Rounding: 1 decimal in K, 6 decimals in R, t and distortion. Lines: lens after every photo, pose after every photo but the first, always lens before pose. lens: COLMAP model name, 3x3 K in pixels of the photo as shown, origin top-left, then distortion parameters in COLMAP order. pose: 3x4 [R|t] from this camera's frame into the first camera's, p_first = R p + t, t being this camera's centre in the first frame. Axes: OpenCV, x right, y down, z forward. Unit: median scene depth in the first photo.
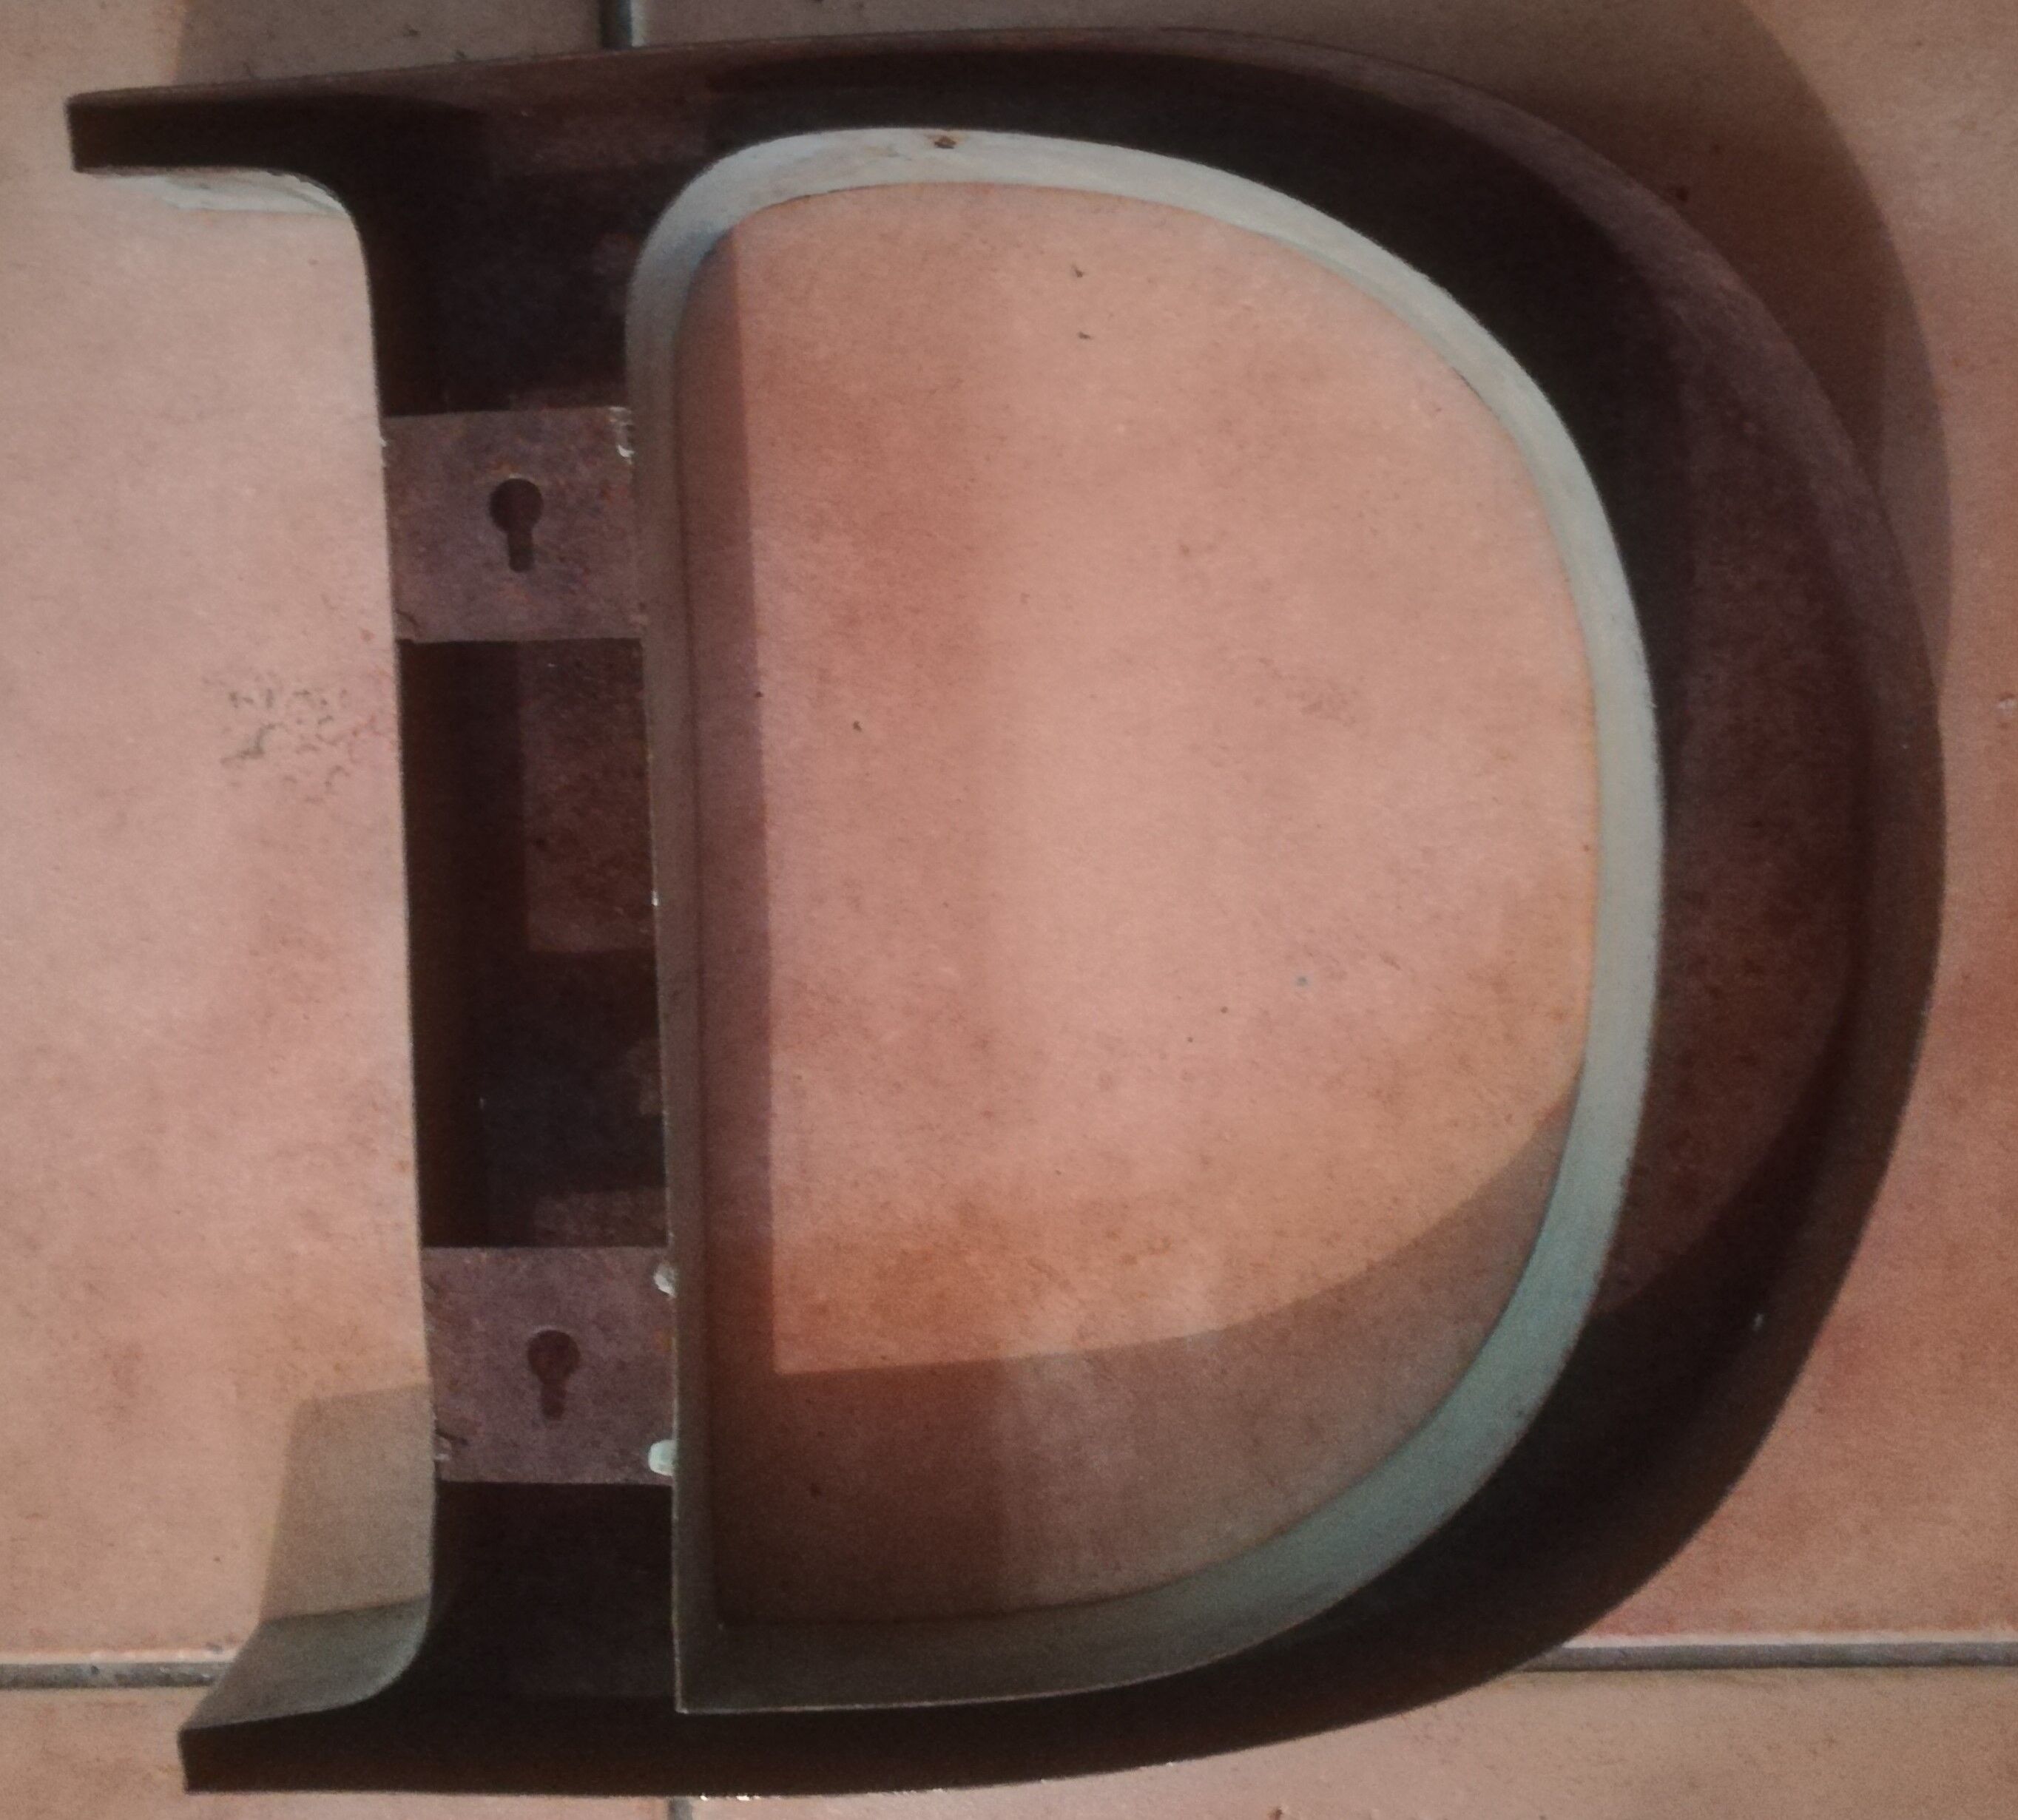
lens RADIAL K [[1829.8, 0, 1011.1], [0, 1829.8, 849.4], [0, 0, 1]] dist [0.004235, -0.299699]
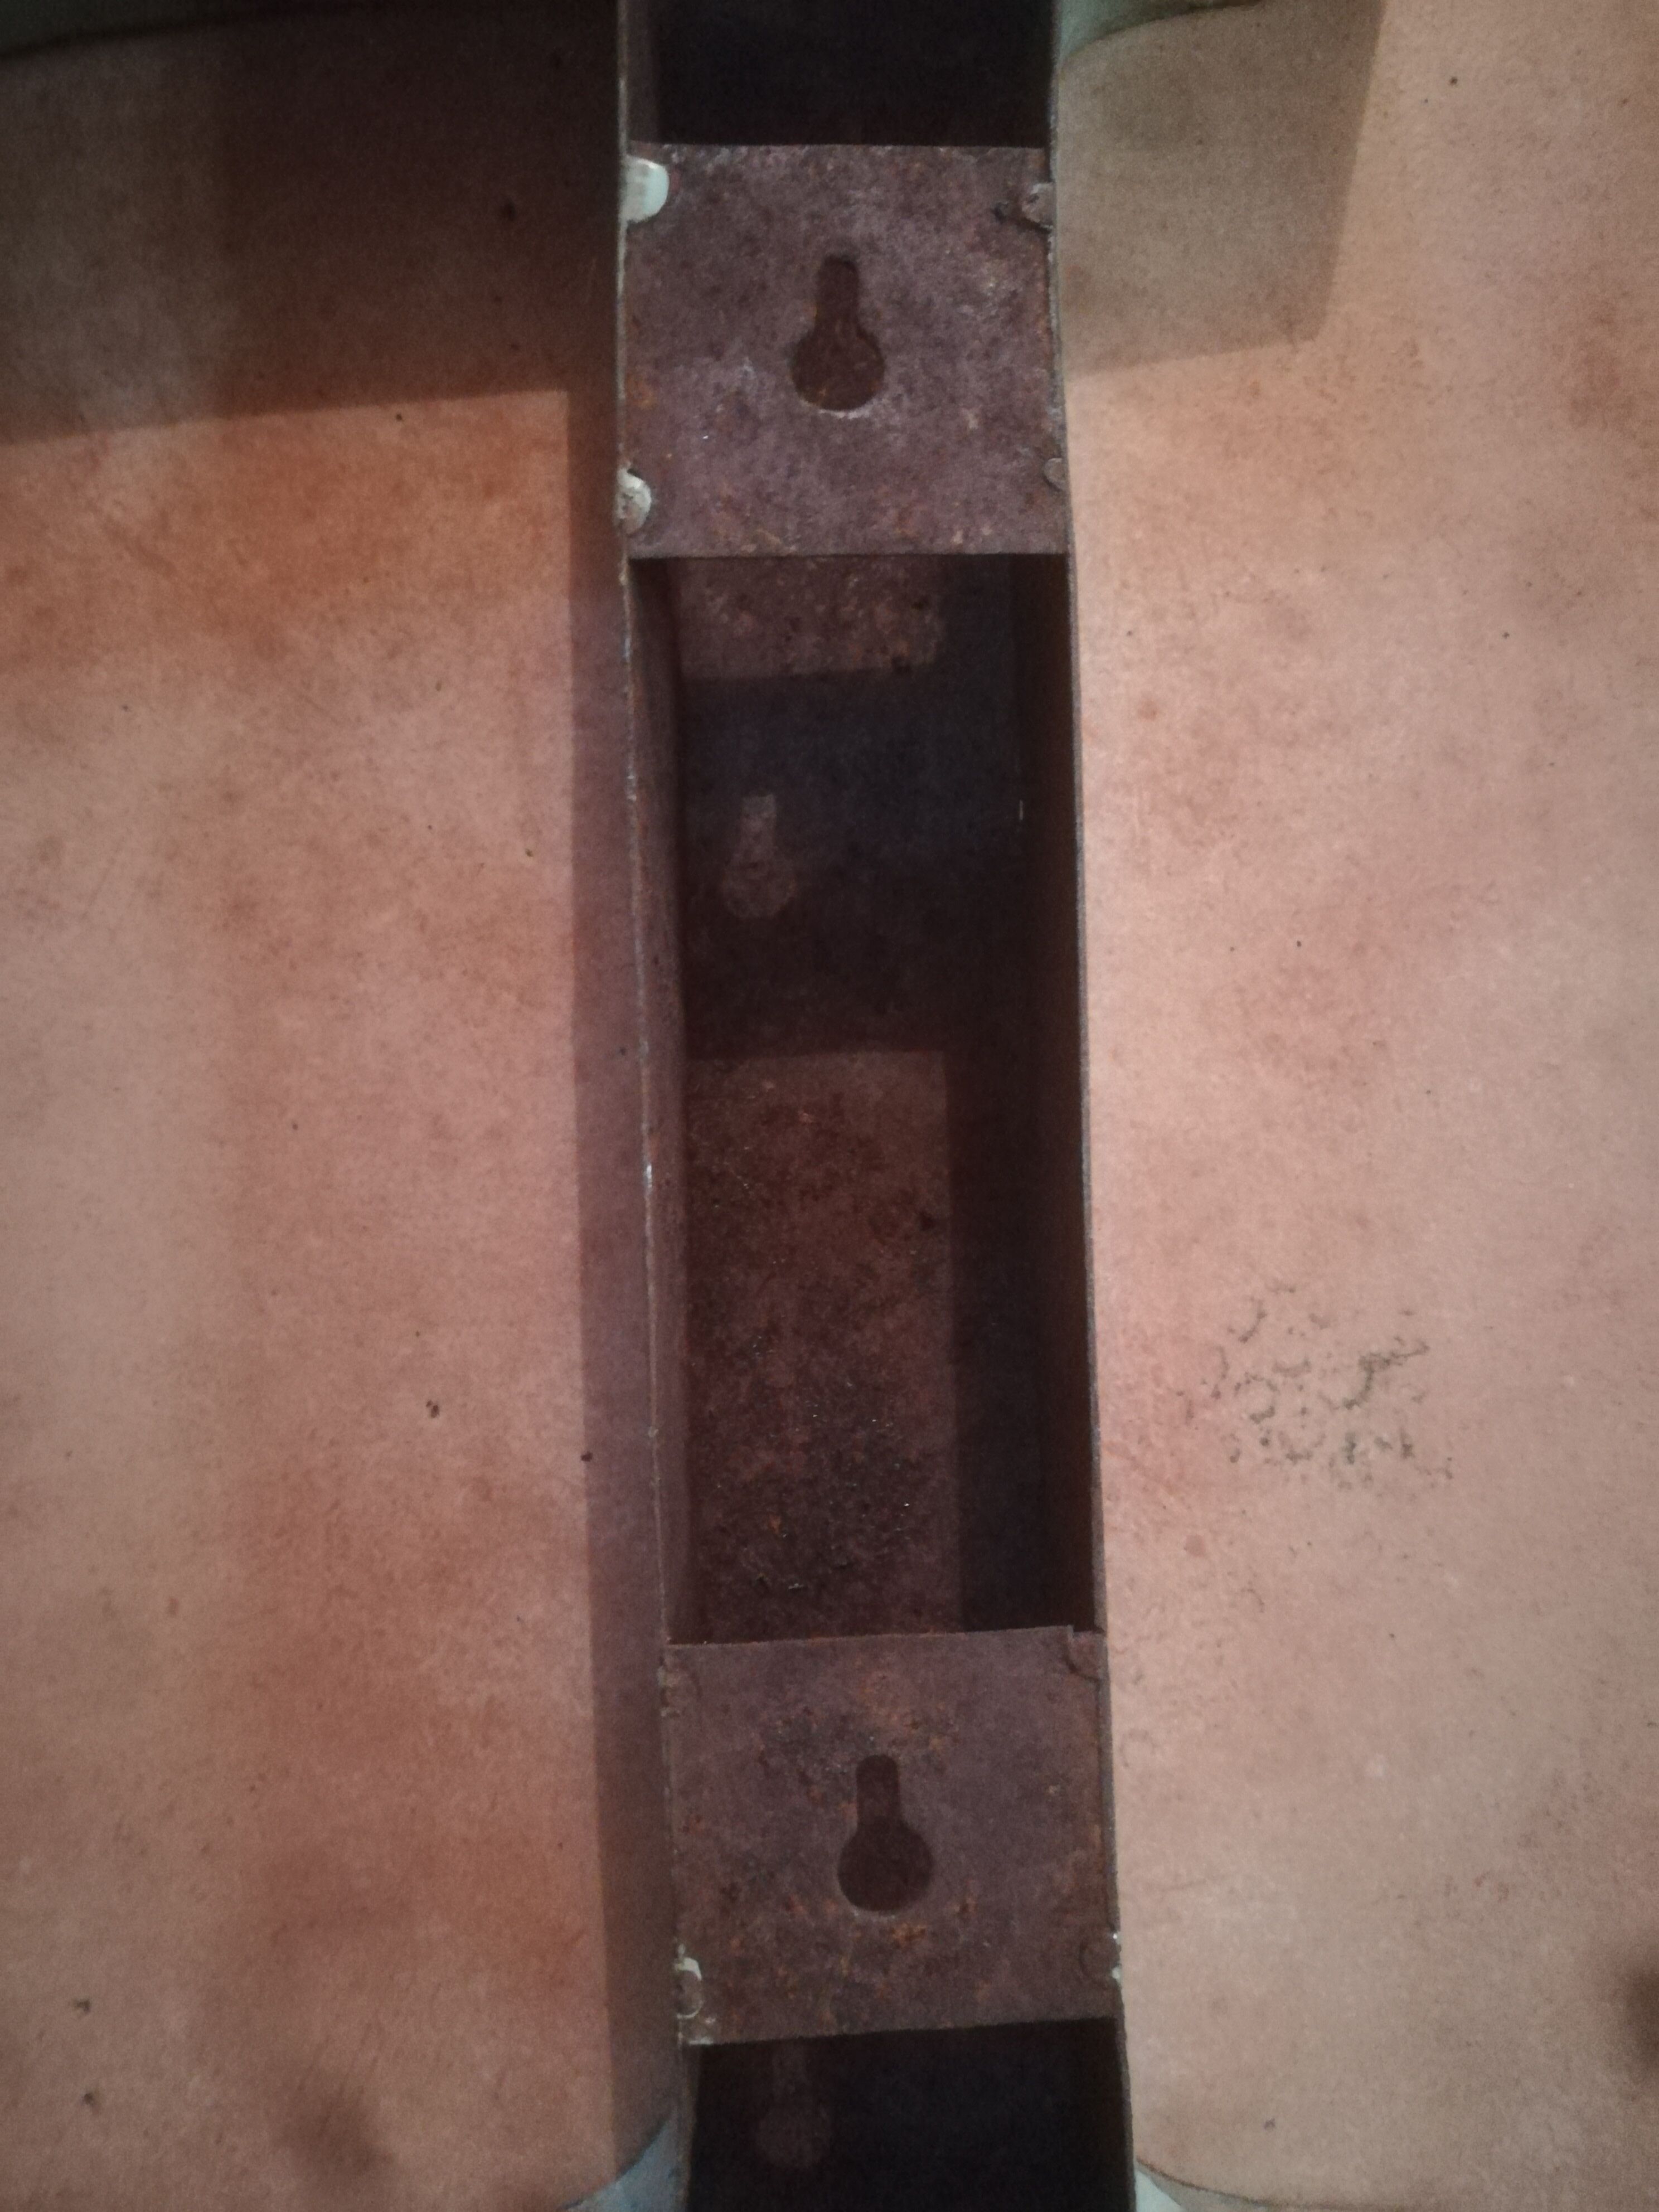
lens RADIAL K [[1648.5, 0, 829.5], [0, 1648.5, 1106.0], [0, 0, 1]] dist [-0.078959, -0.002952]
pose [[-0.999507, 0.008106, -0.030336, -0.208378], [-0.006924, -0.999221, -0.038850, 0.060138], [-0.030628, -0.038621, 0.998784, 0.436583]]
